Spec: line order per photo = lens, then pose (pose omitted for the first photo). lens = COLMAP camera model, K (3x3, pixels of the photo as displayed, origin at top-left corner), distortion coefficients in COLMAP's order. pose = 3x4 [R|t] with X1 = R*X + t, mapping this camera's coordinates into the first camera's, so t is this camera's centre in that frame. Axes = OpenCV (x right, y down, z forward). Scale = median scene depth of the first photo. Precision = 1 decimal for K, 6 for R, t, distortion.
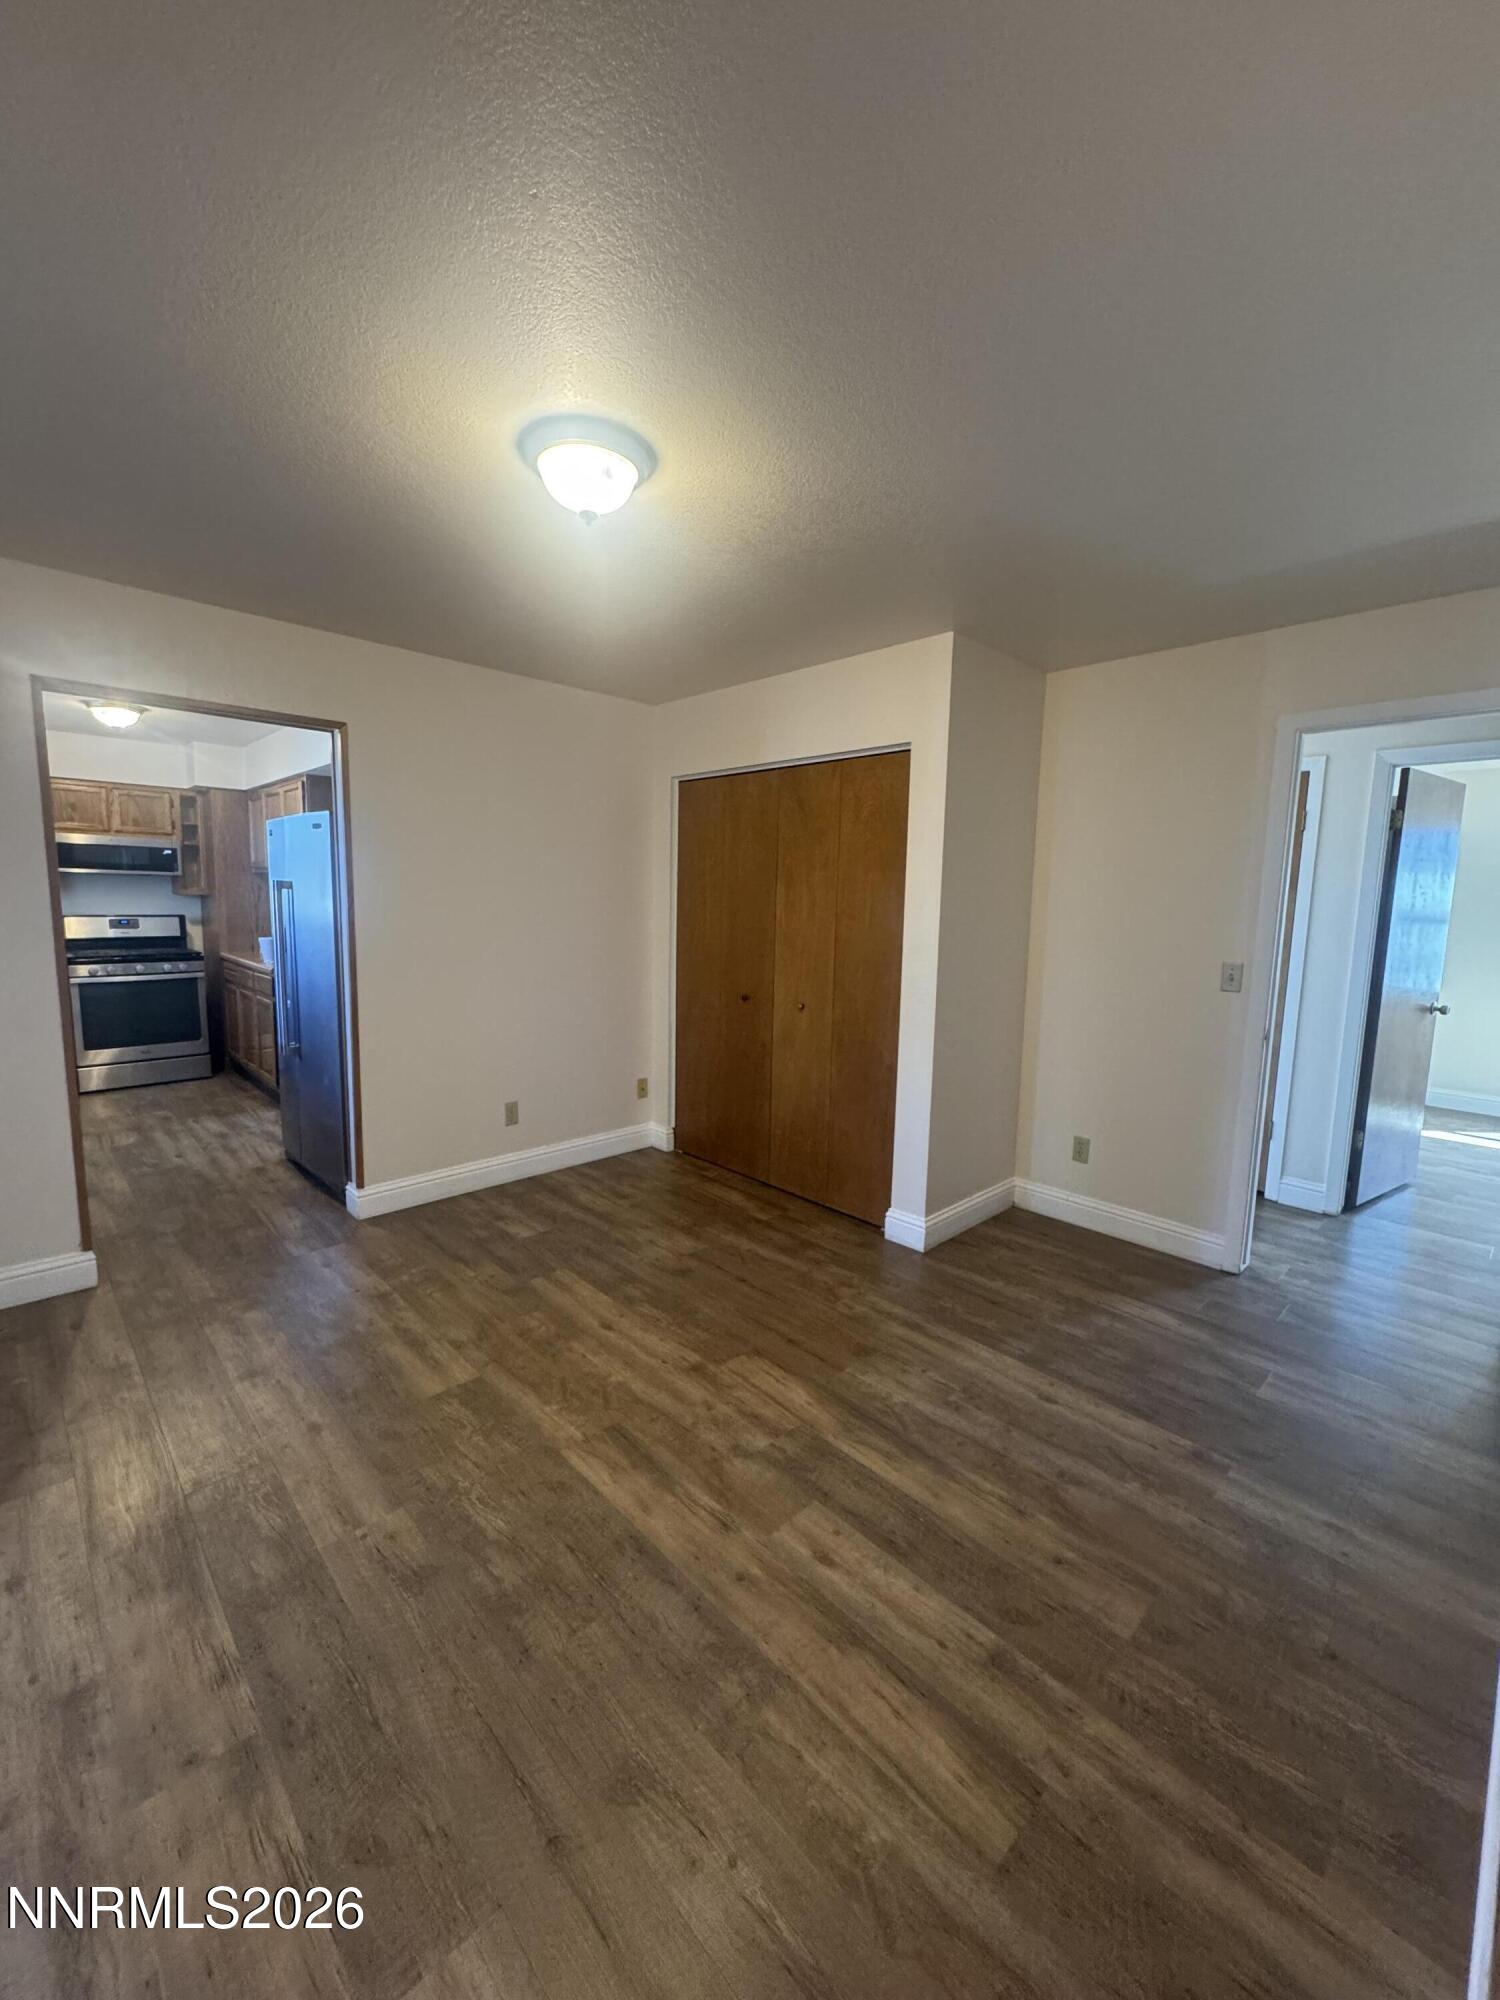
lens RADIAL K [[796.7, 0, 748.1], [0, 796.7, 993.4], [0, 0, 1]] dist [-0.002758, 0.000551]
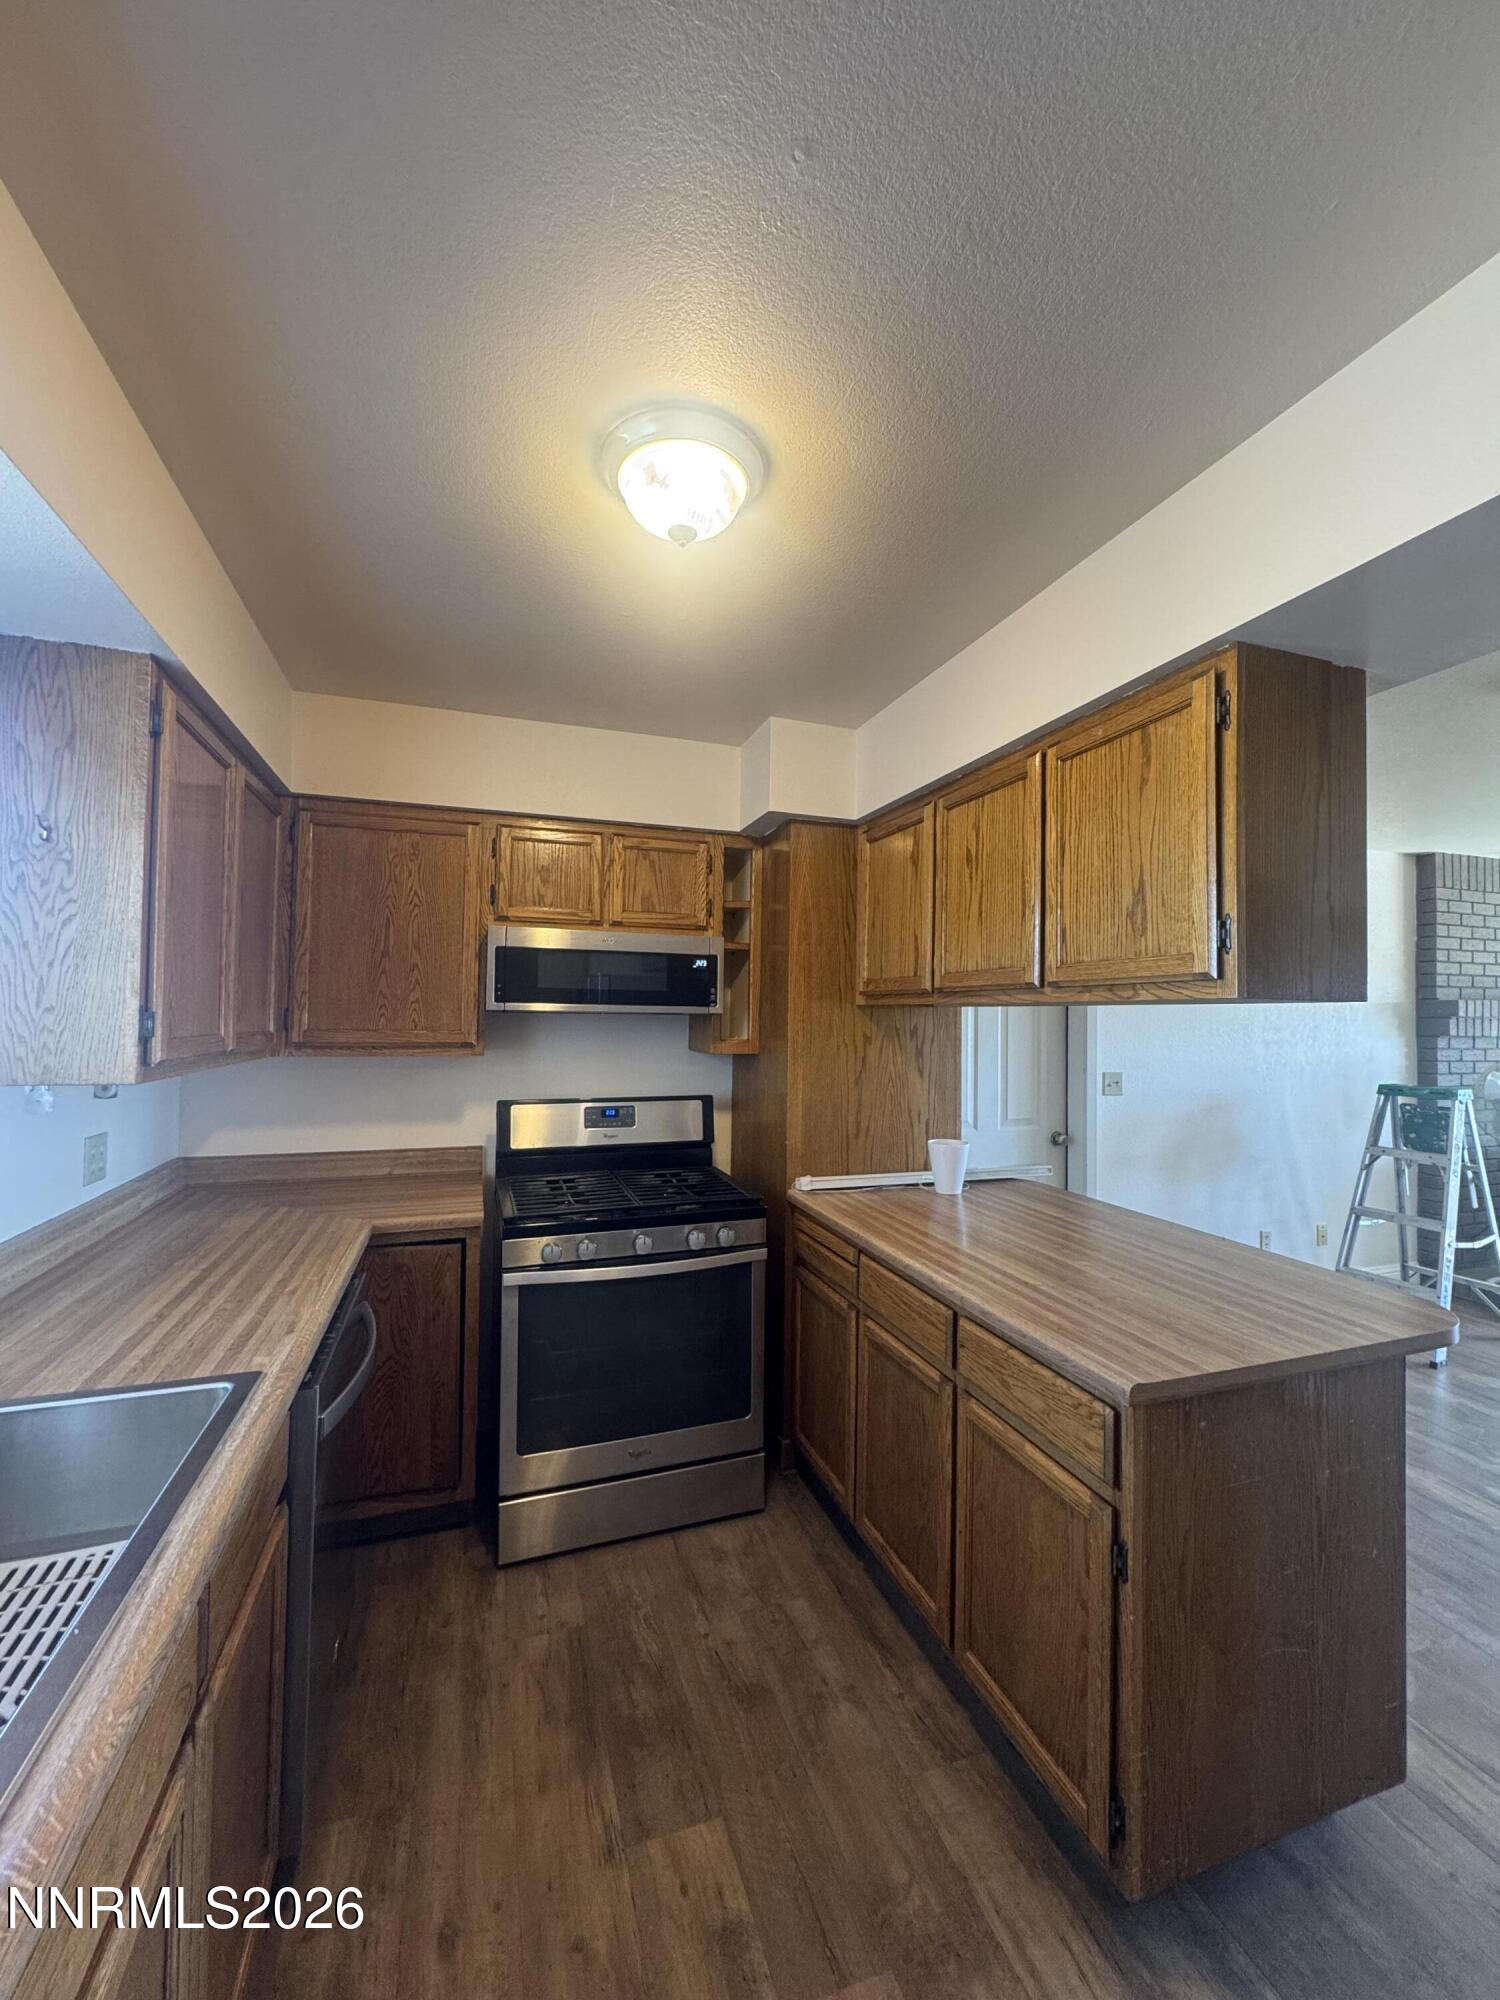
lens RADIAL K [[796.7, 0, 752.6], [0, 796.7, 1000.0], [0, 0, 1]] dist [-0.002758, 0.000551]
pose [[0.903189, -0.025149, -0.428506, -0.816992], [-0.038188, 0.989616, -0.138573, -0.153070], [0.427541, 0.141521, 0.892849, 0.978348]]
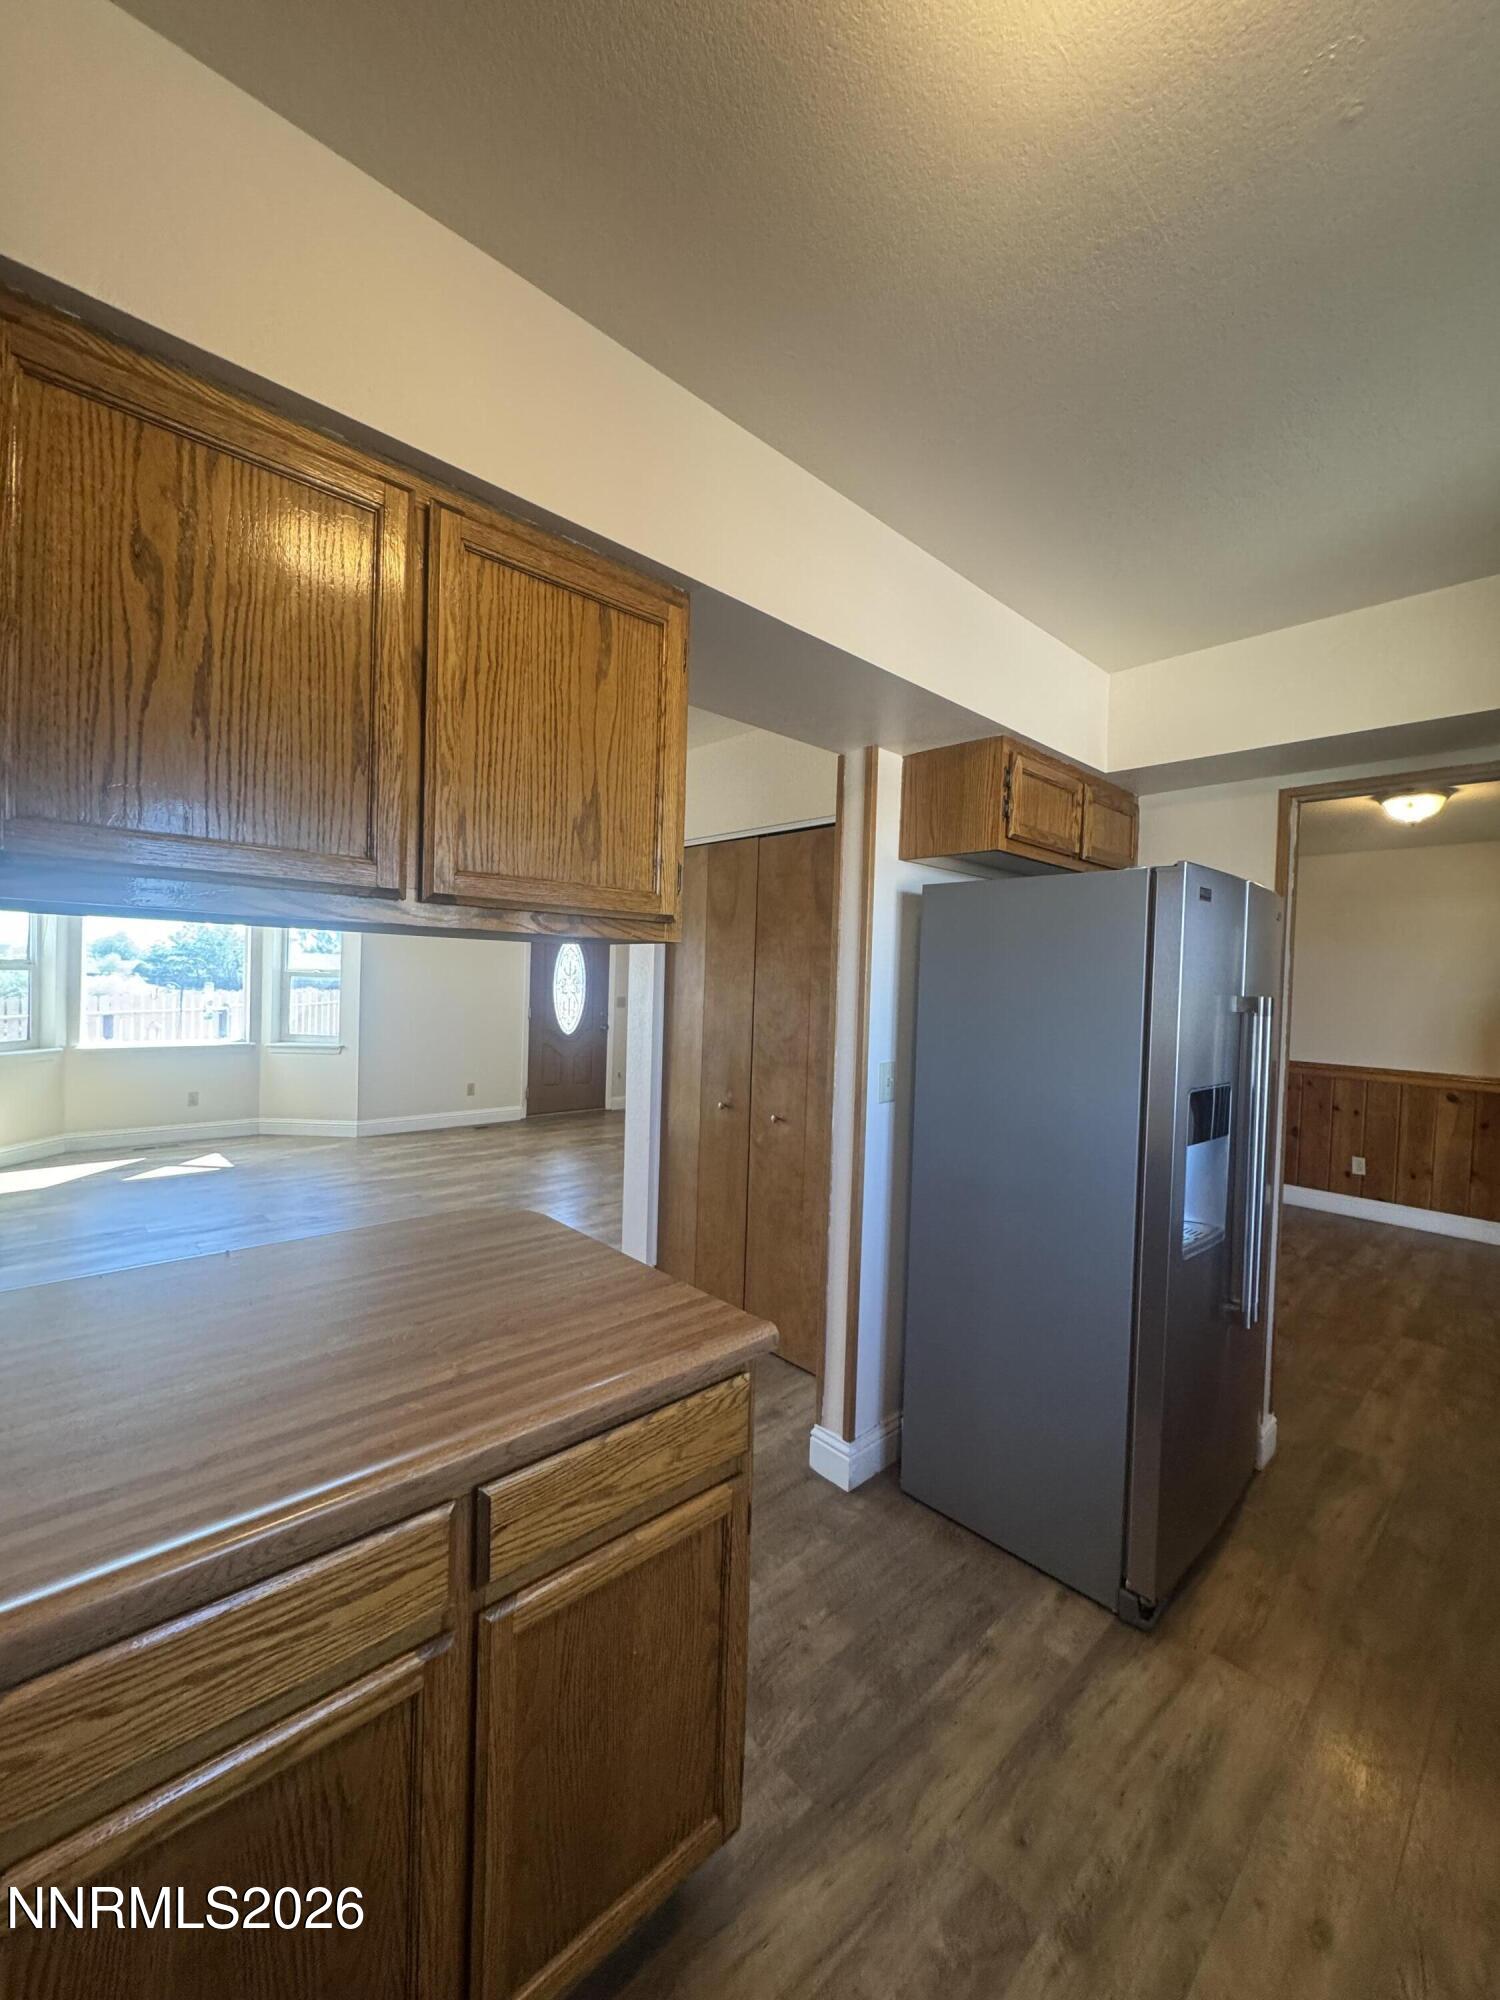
lens RADIAL K [[796.7, 0, 753.3], [0, 796.7, 996.2], [0, 0, 1]] dist [-0.002758, 0.000551]
pose [[0.015941, -0.045921, 0.998818, -1.157887], [0.087404, 0.995185, 0.044359, -0.201944], [-0.996045, 0.086594, 0.019878, 1.362193]]
